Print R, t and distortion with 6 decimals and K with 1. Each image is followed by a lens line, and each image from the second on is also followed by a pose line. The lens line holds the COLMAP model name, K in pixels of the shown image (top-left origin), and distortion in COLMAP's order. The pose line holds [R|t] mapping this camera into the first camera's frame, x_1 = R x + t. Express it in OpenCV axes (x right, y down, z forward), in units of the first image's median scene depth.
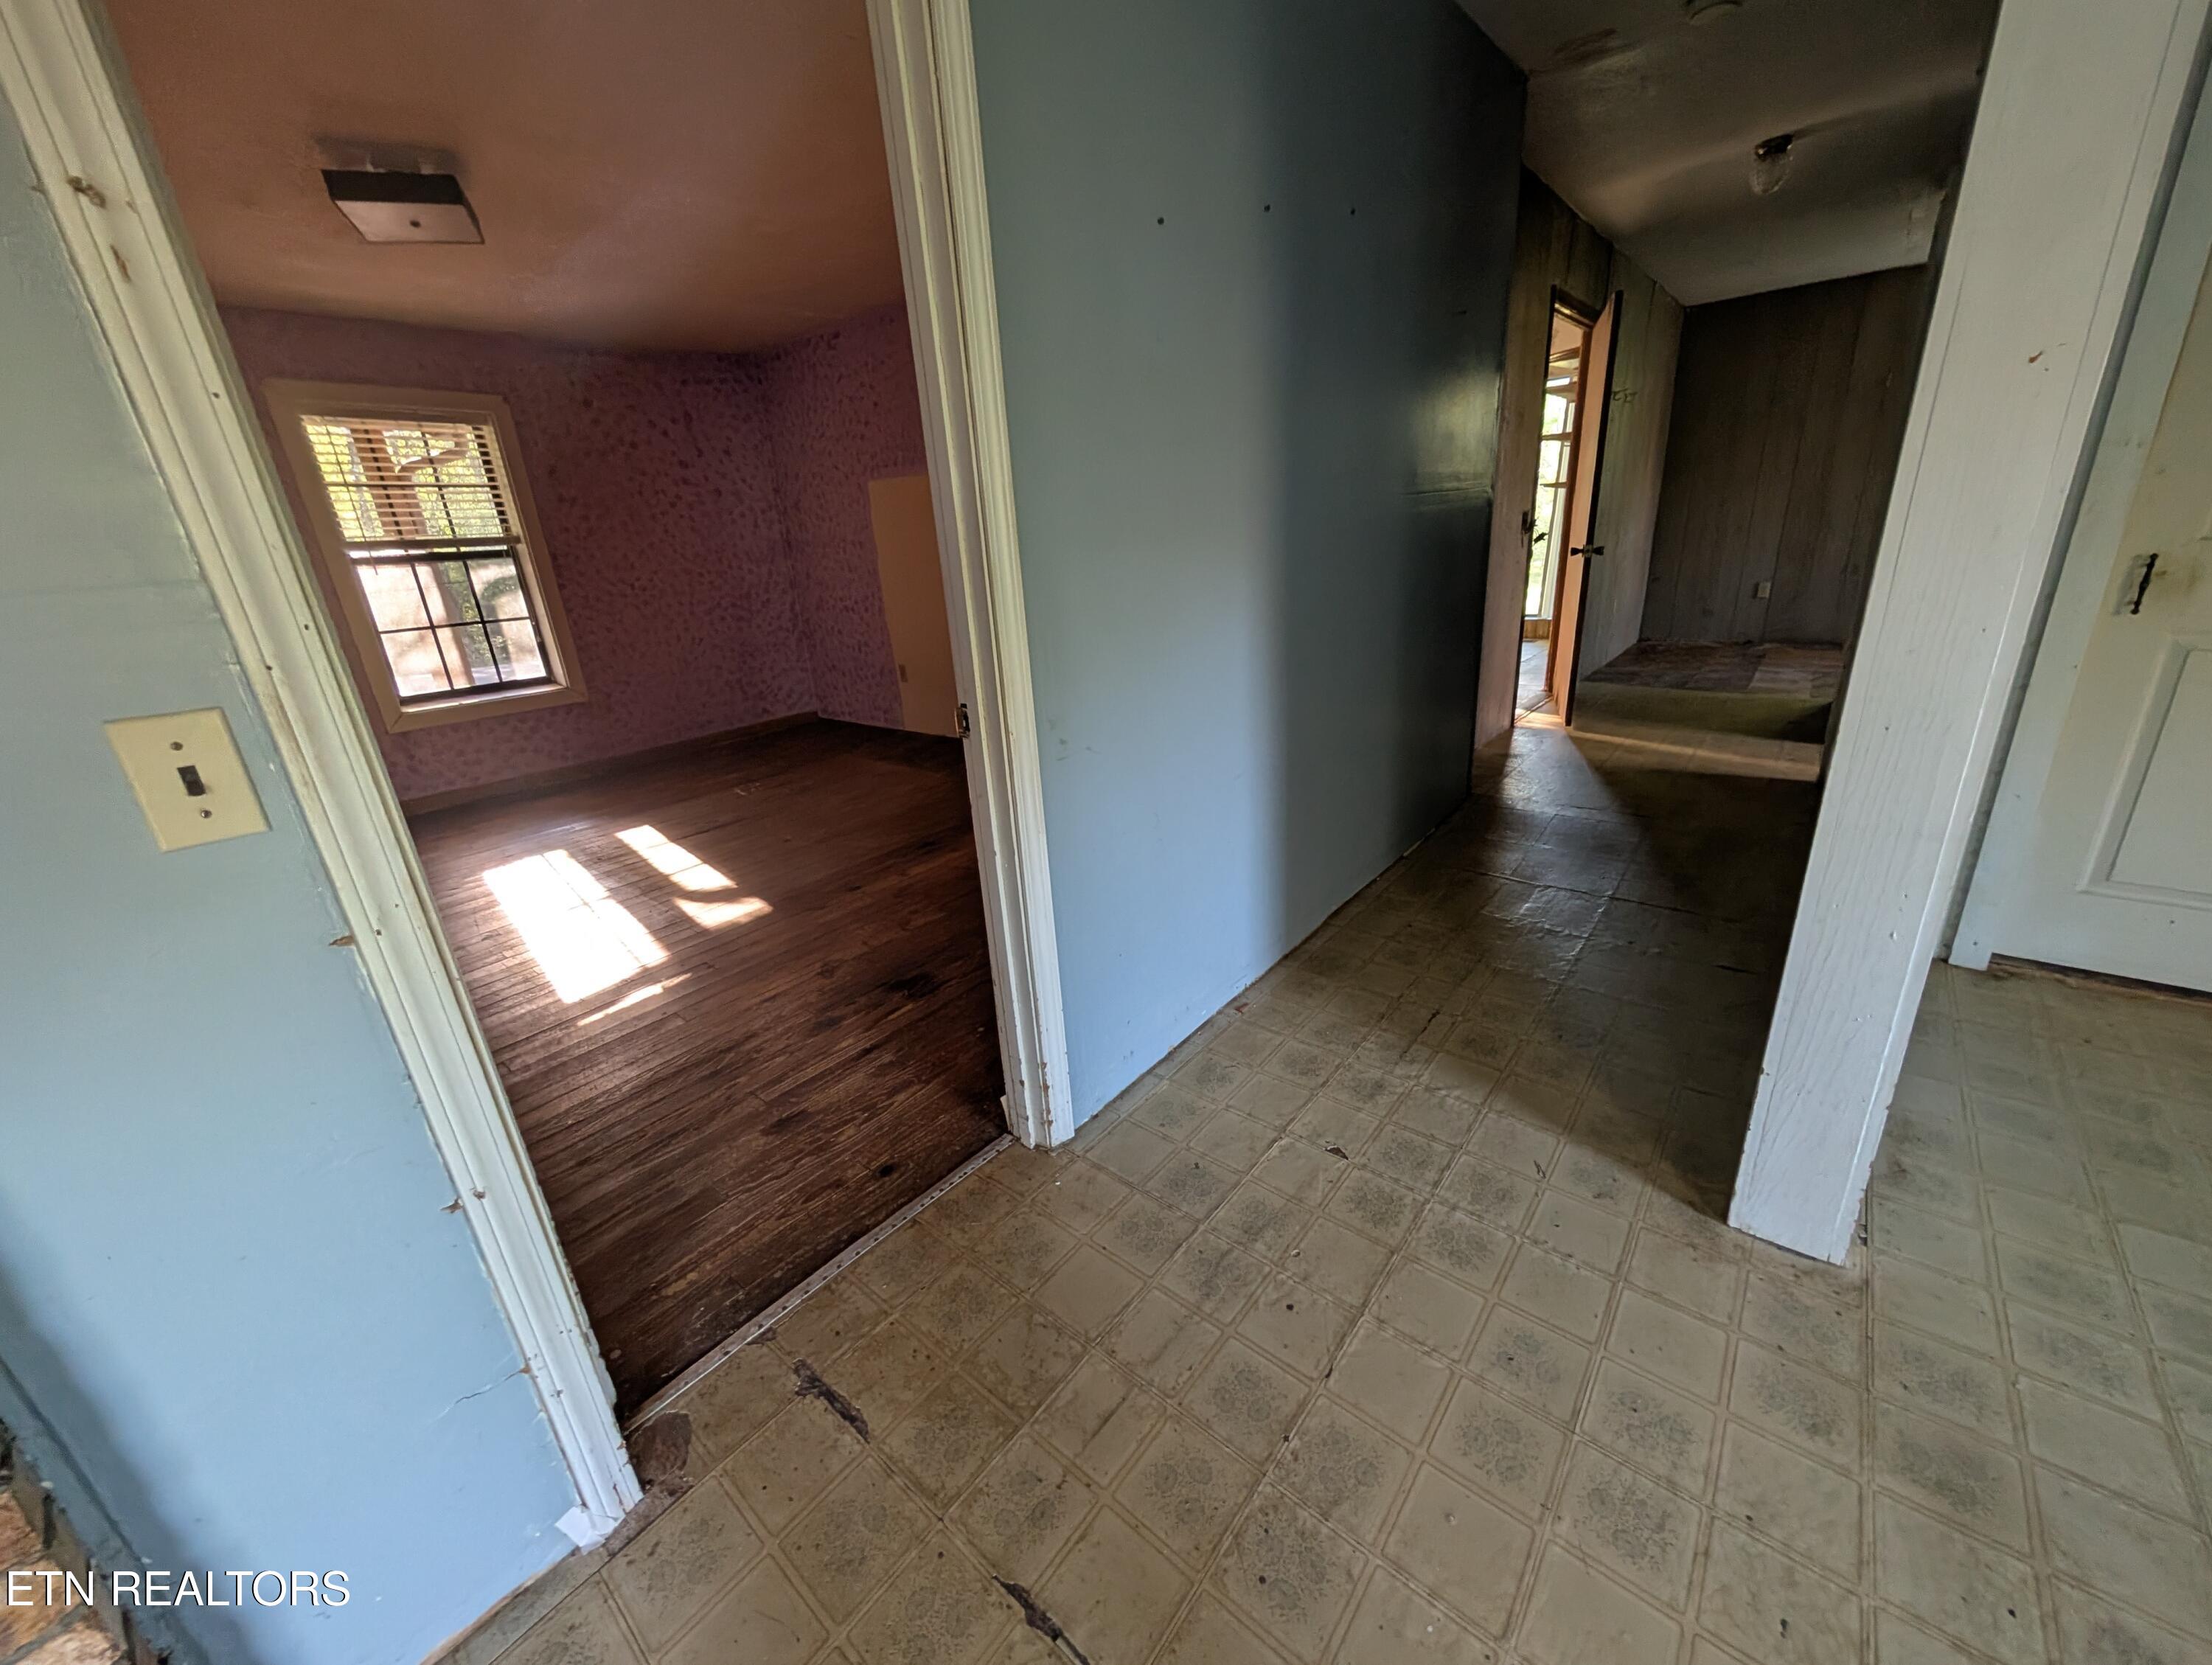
lens RADIAL K [[846.2, 0, 1113.1], [0, 846.2, 833.1], [0, 0, 1]] dist [0.001748, 0.000725]
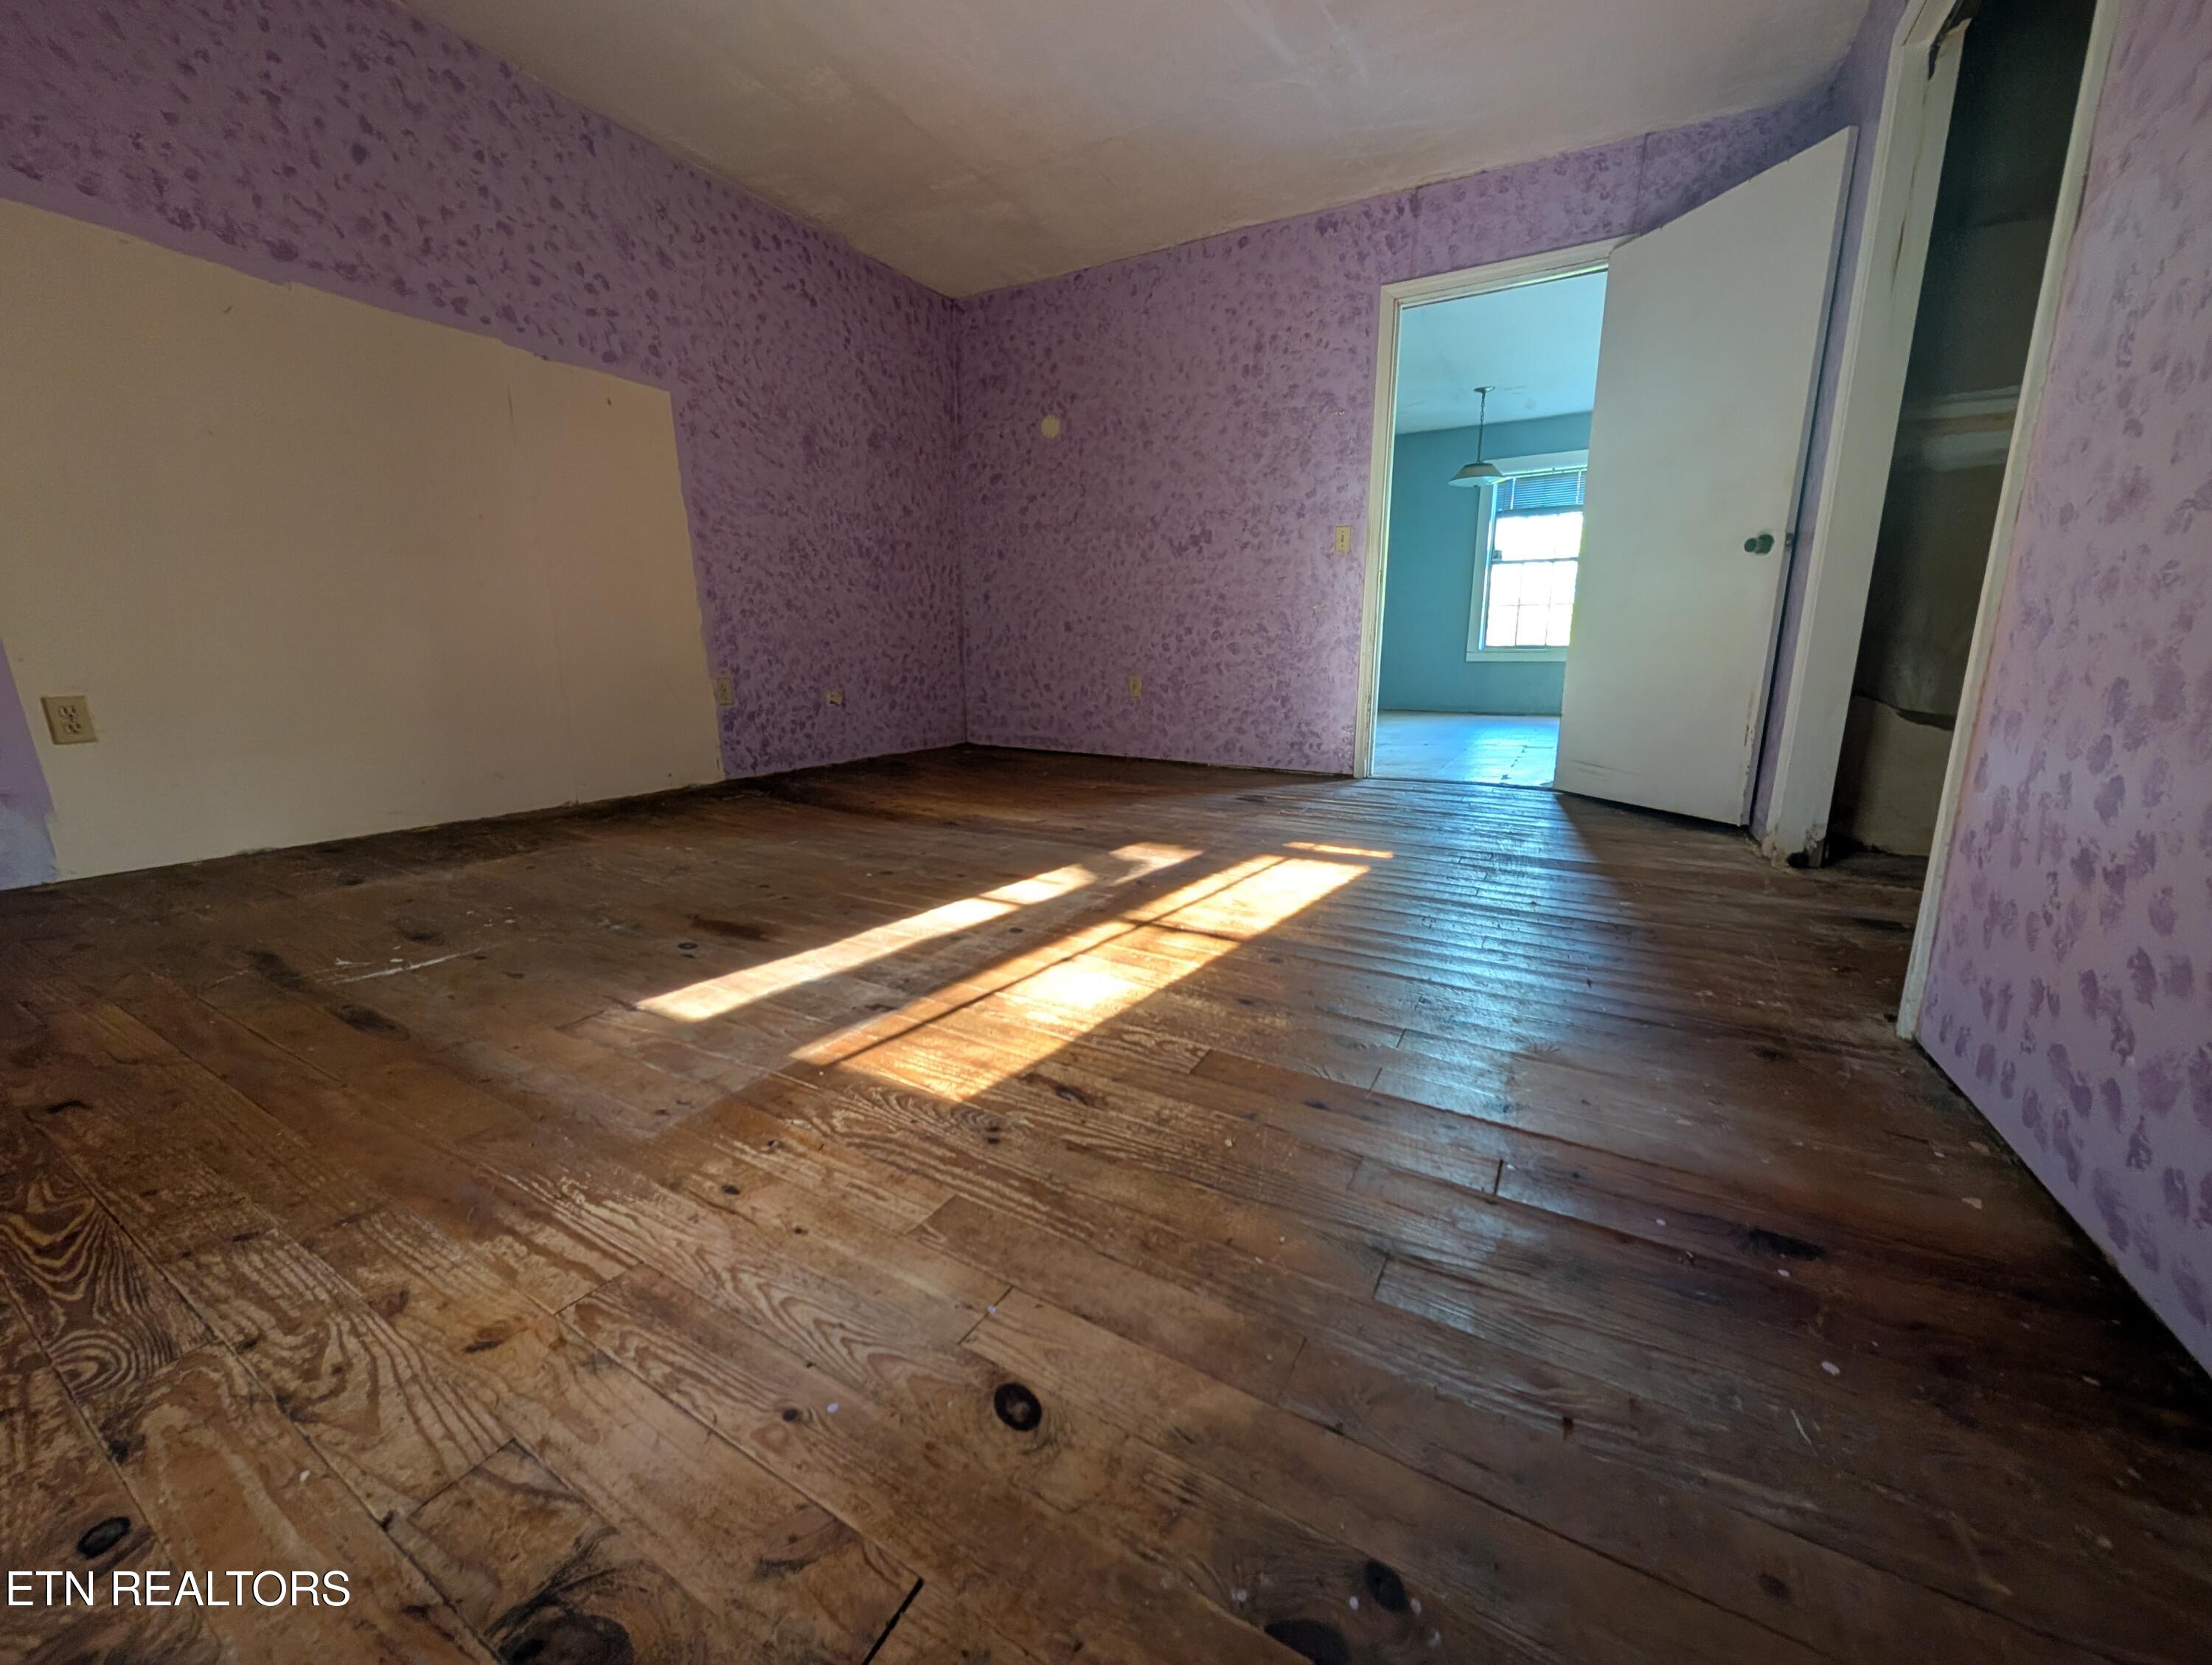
lens RADIAL K [[846.2, 0, 1106.7], [0, 846.2, 834.6], [0, 0, 1]] dist [0.001748, 0.000725]
pose [[-0.188540, -0.139492, 0.972108, -0.799046], [0.343295, 0.918052, 0.198317, -0.066754], [-0.920109, 0.371111, -0.125202, 0.726294]]
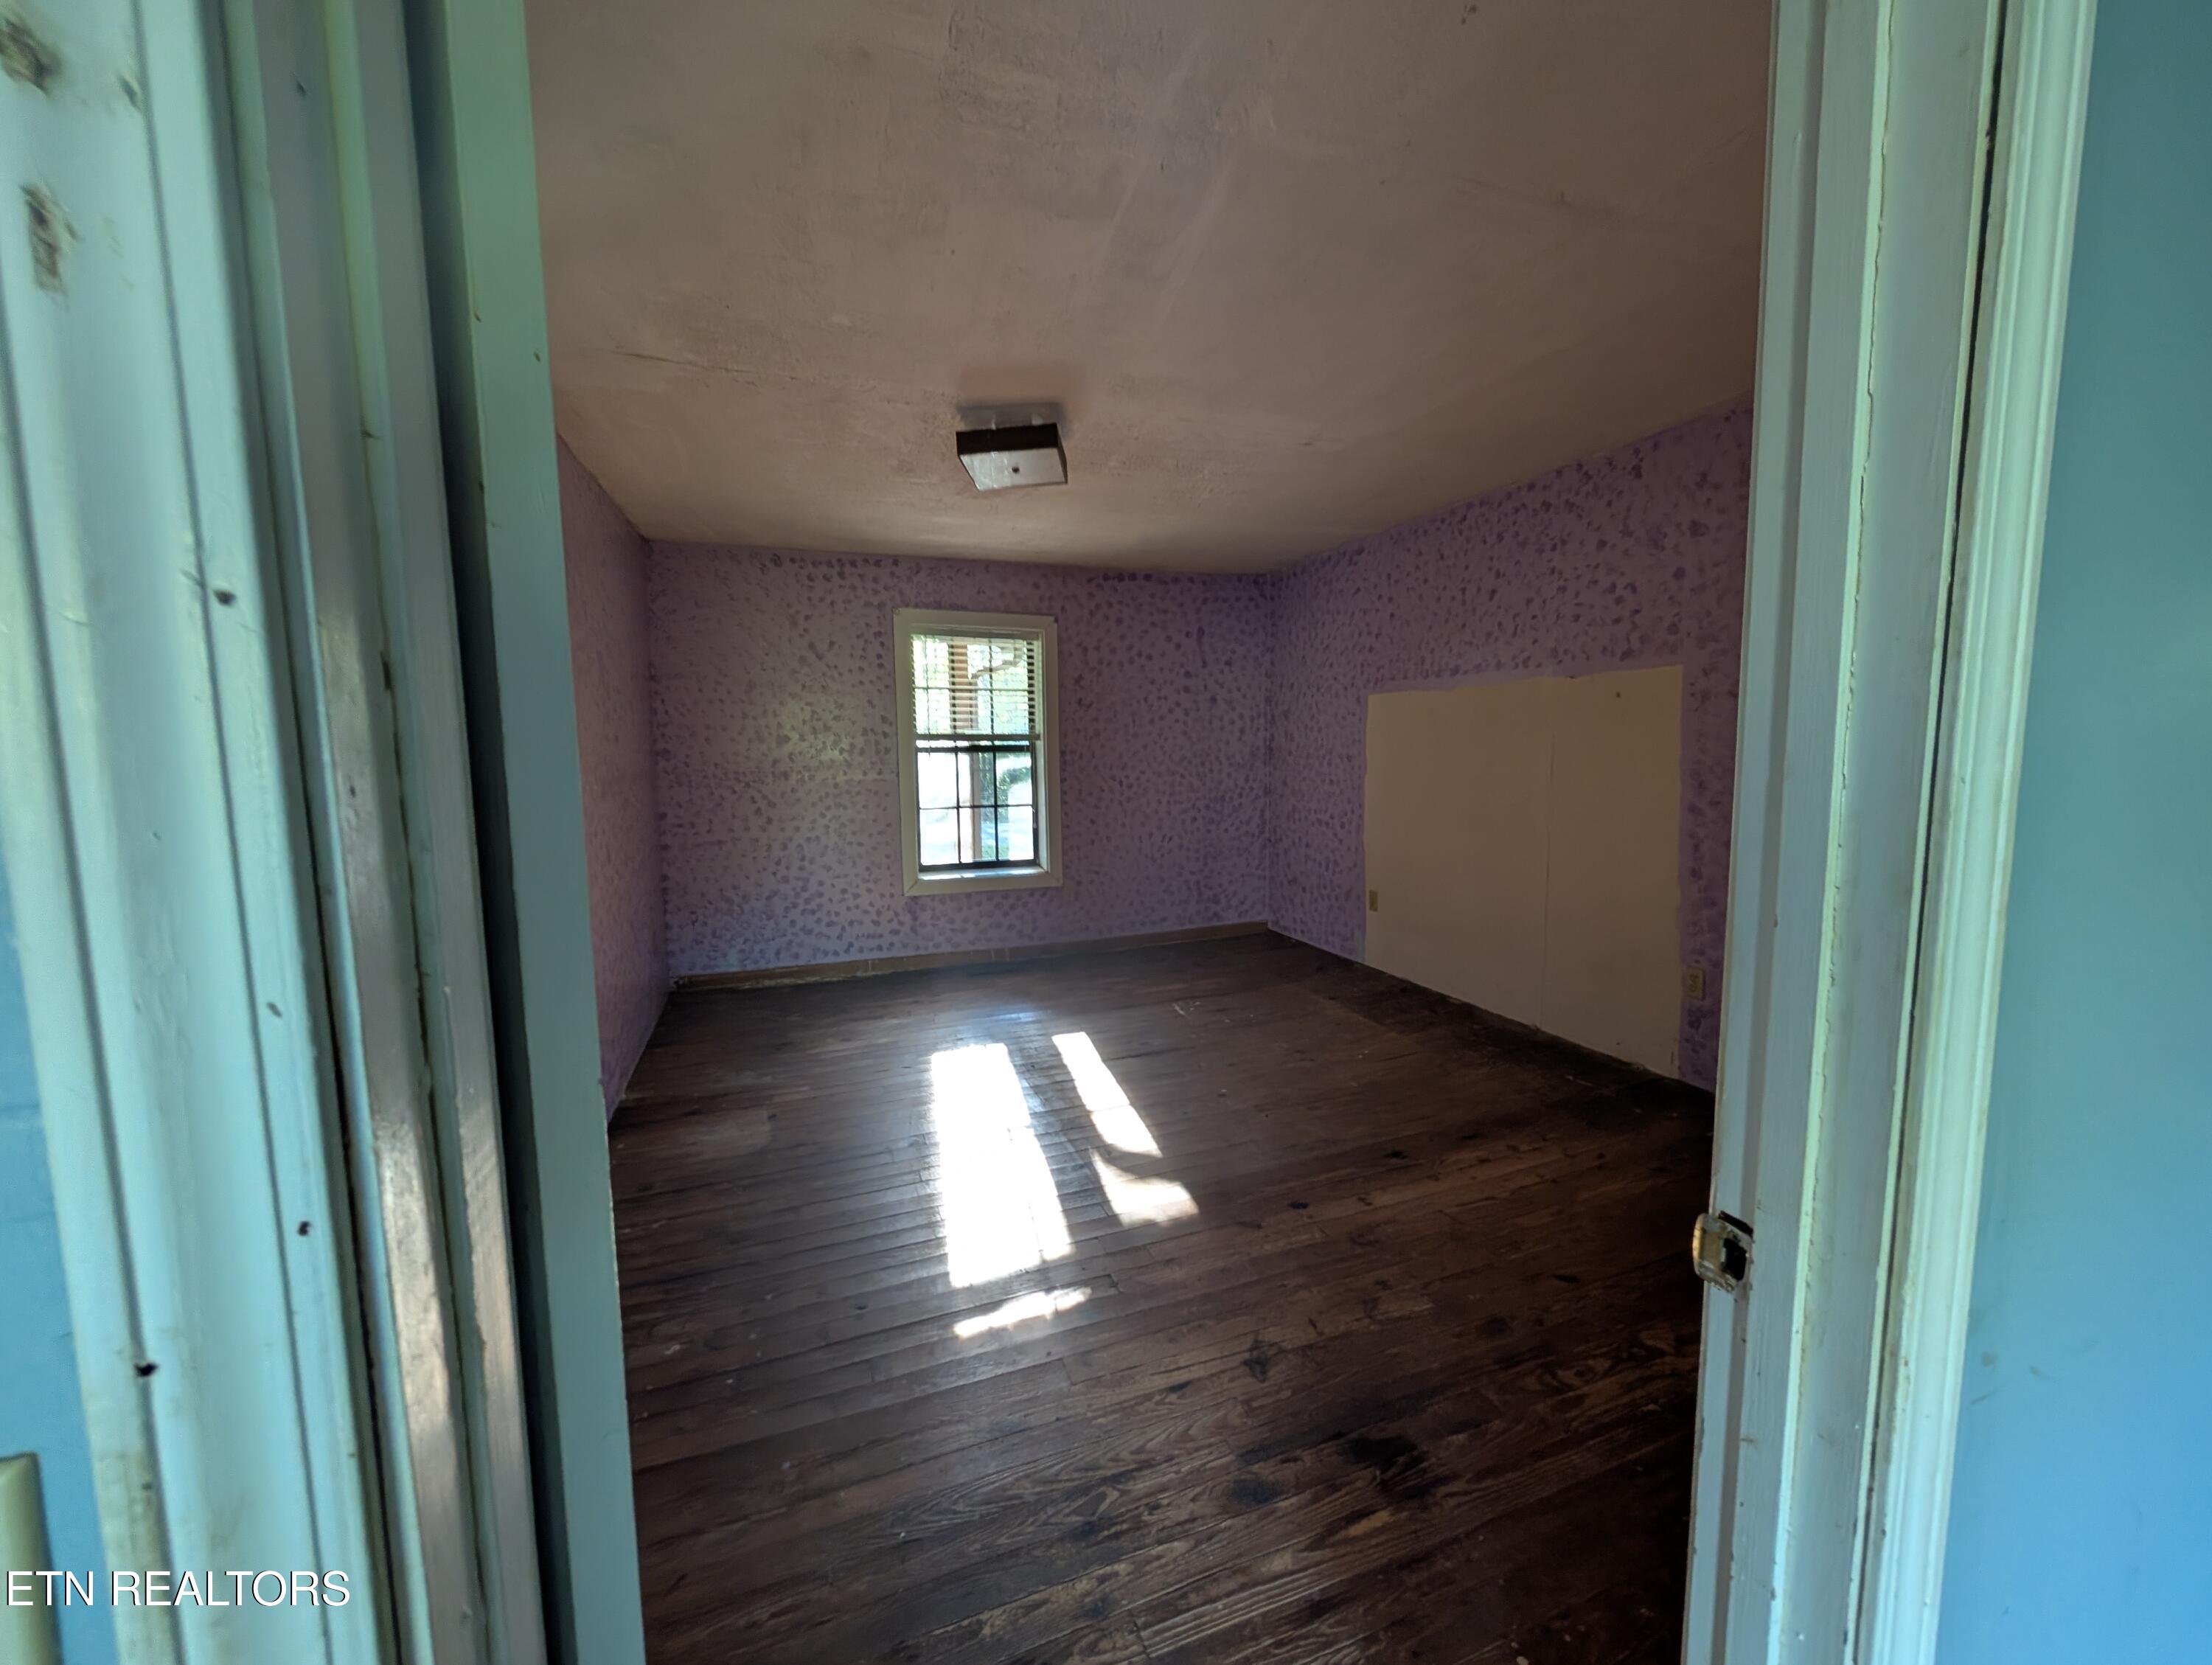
lens RADIAL K [[846.2, 0, 1106.2], [0, 846.2, 833.8], [0, 0, 1]] dist [0.001748, 0.000725]
pose [[0.868849, 0.102972, -0.484249, -0.081842], [-0.206069, 0.964591, -0.164619, -0.062843], [0.450151, 0.242817, 0.859304, 0.126653]]
